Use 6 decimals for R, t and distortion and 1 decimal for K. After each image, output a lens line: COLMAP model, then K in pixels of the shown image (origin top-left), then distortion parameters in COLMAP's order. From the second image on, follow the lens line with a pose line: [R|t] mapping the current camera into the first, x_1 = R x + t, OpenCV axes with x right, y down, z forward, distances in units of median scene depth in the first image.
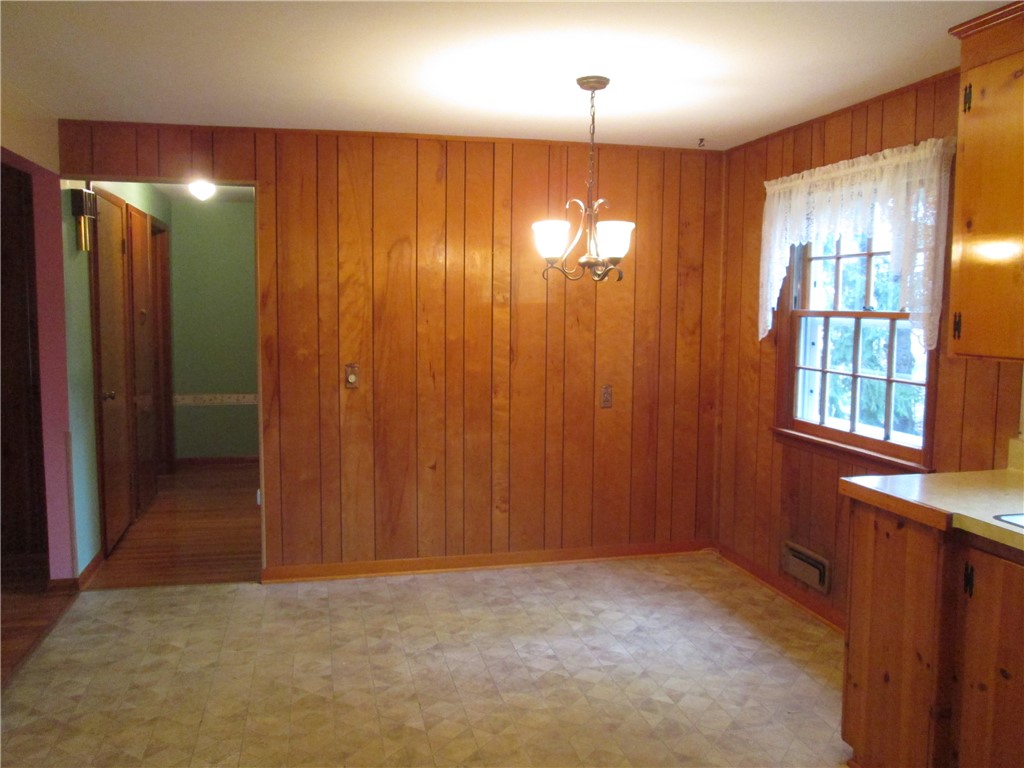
lens RADIAL K [[853.3, 0, 508.9], [0, 853.3, 384.7], [0, 0, 1]] dist [-0.040644, 0.017692]
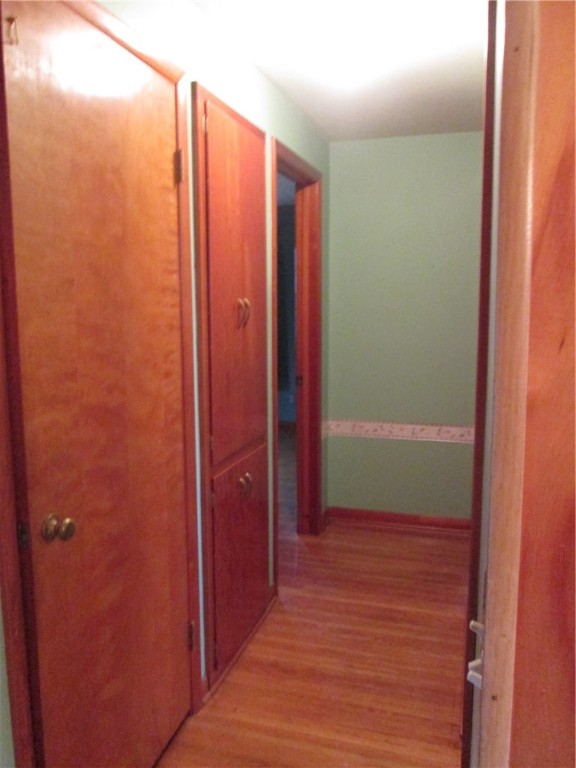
lens RADIAL K [[640.0, 0, 286.4], [0, 640.0, 382.3], [0, 0, 1]] dist [-0.040644, 0.017692]
pose [[0.866258, 0.058785, -0.496127, -0.158945], [-0.038510, 0.997956, 0.051006, -0.045896], [0.498111, -0.025078, 0.866750, 0.519082]]
